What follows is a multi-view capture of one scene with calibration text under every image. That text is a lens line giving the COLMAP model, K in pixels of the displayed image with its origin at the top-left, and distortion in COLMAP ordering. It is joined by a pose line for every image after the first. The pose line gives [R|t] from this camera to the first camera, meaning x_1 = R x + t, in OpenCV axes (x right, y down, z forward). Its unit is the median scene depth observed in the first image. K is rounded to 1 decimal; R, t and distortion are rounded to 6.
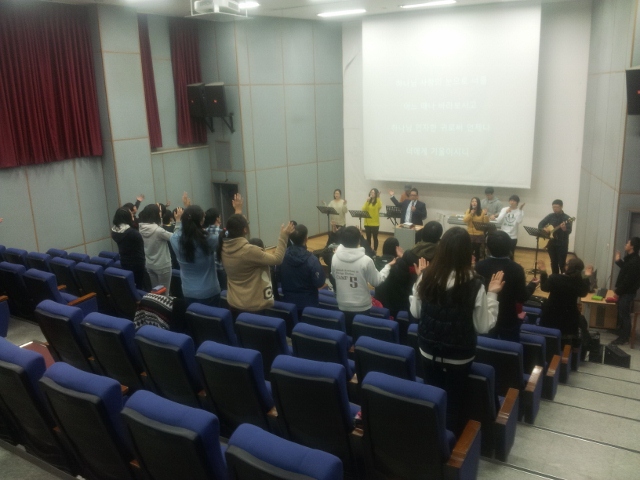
lens RADIAL K [[580.1, 0, 319.2], [0, 580.1, 244.3], [0, 0, 1]] dist [0.078012, -0.121362]
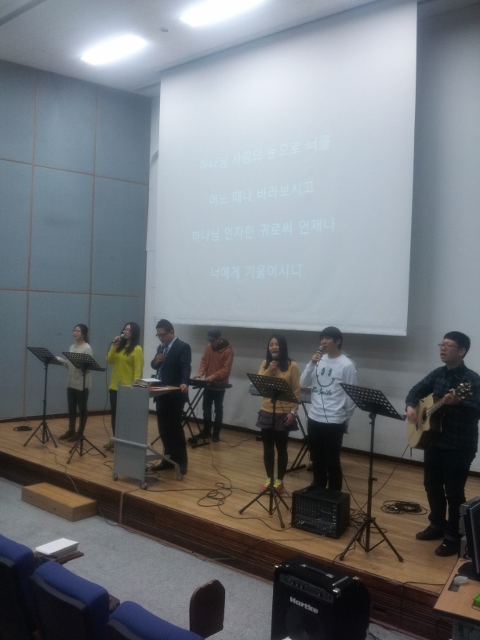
lens RADIAL K [[580.1, 0, 239.1], [0, 580.1, 321.2], [0, 0, 1]] dist [0.078012, -0.121362]
pose [[0.990155, 0.066909, -0.122951, 0.263242], [-0.095210, 0.965801, -0.241170, 0.026579], [0.102609, 0.250502, 0.962663, 0.465360]]
